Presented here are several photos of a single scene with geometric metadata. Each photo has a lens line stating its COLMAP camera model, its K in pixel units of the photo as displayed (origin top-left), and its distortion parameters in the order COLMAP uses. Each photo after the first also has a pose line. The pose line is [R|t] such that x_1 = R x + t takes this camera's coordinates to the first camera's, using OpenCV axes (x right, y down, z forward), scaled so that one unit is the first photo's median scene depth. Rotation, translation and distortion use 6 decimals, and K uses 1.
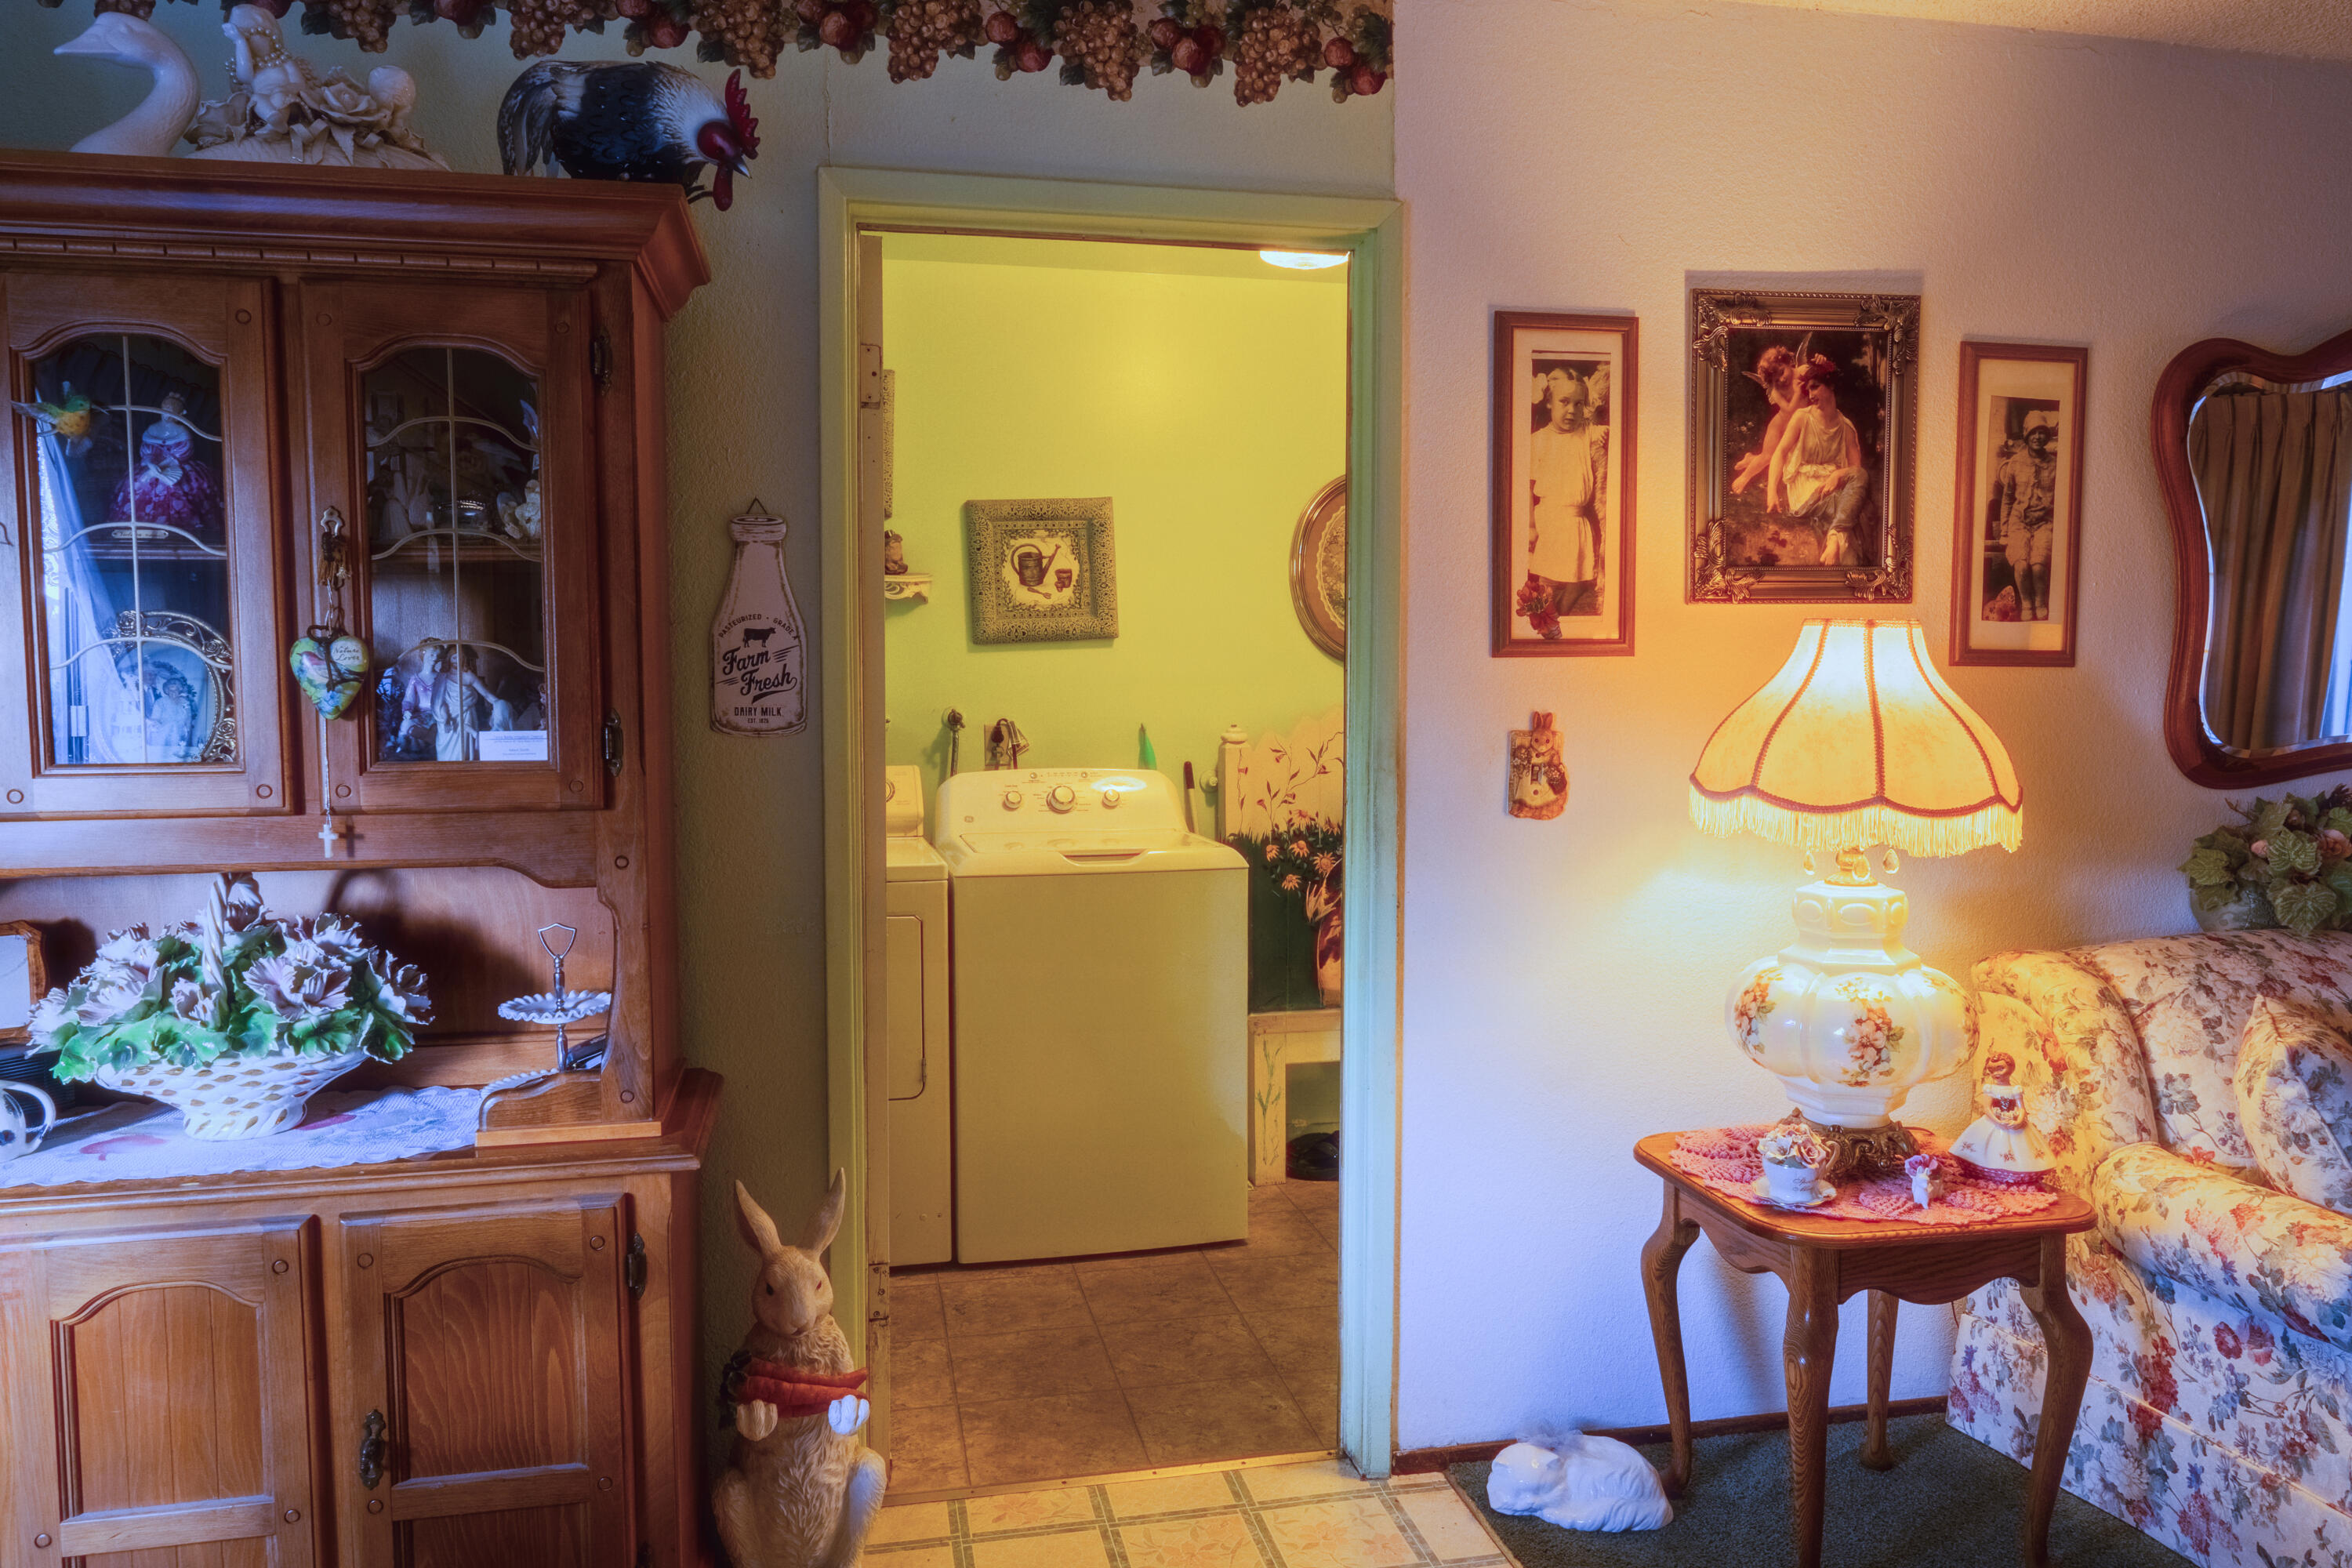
lens RADIAL K [[1676.8, 0, 1176.0], [0, 1676.8, 784.0], [0, 0, 1]] dist [0.001138, -0.001887]
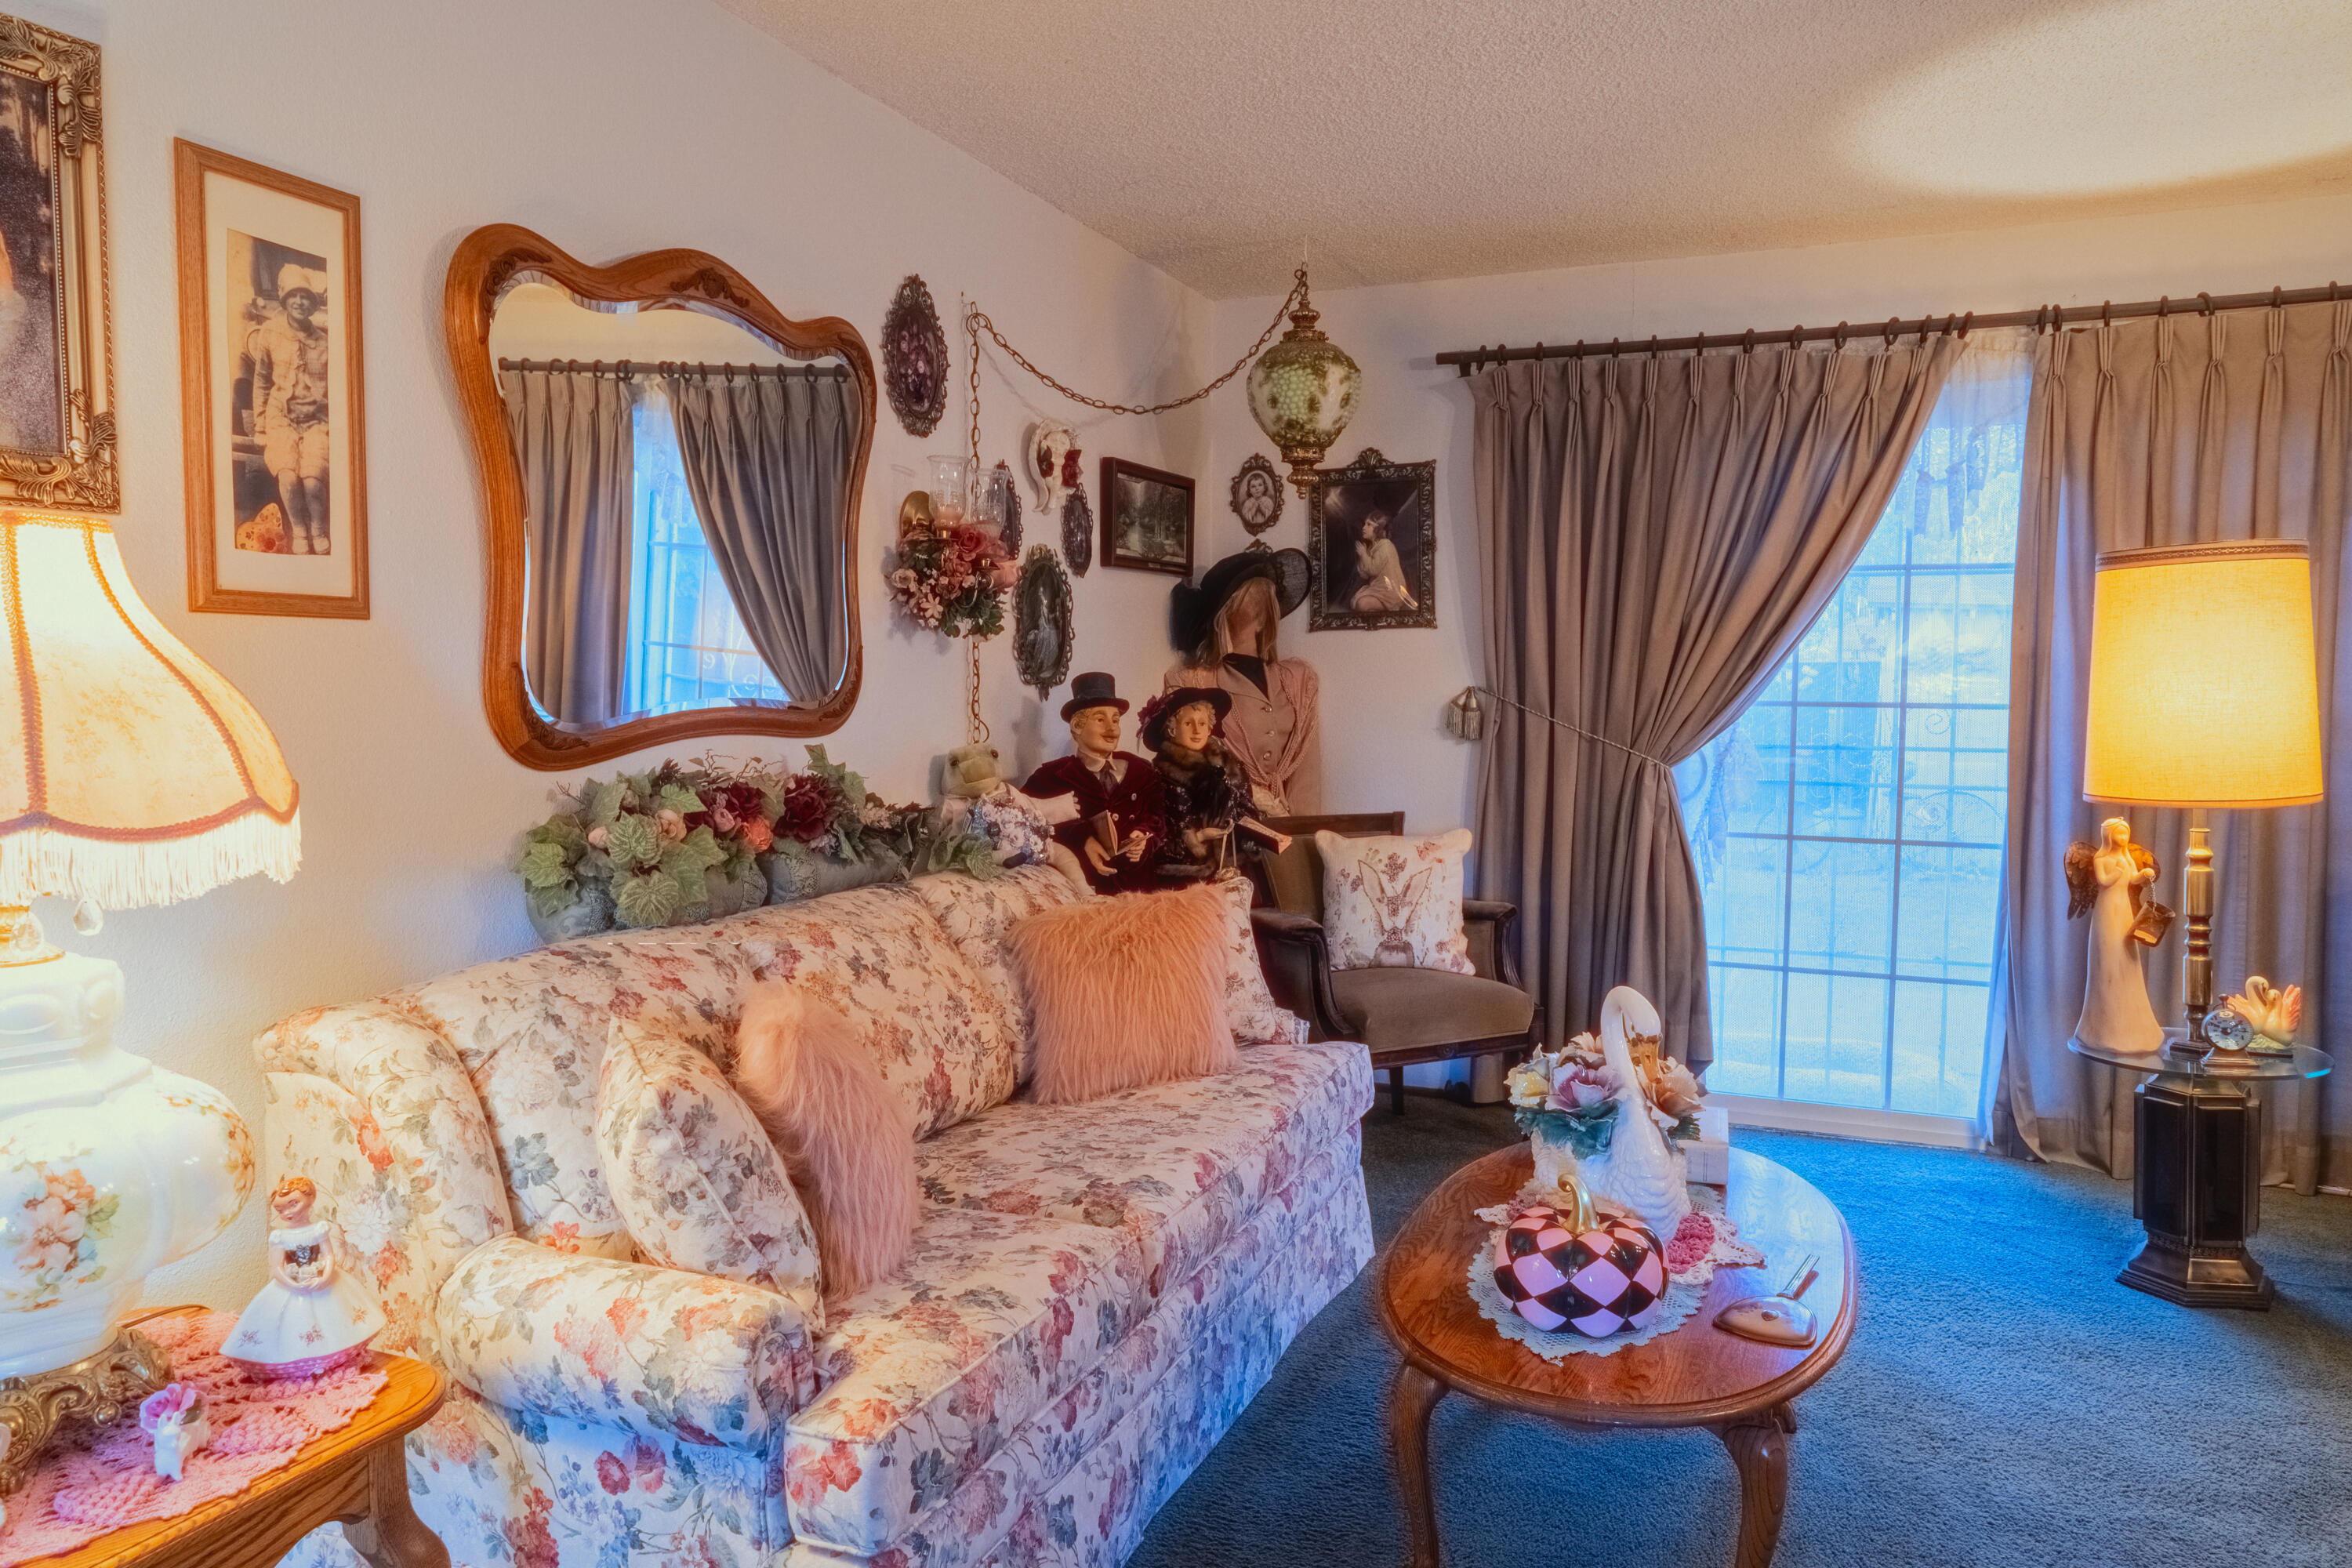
lens RADIAL K [[1676.8, 0, 1176.0], [0, 1676.8, 784.0], [0, 0, 1]] dist [0.001138, -0.001887]
pose [[0.599802, -0.055265, 0.798237, 0.167192], [0.051246, 0.998217, 0.030603, 0.000001], [-0.798506, 0.022551, 0.601565, 0.293599]]
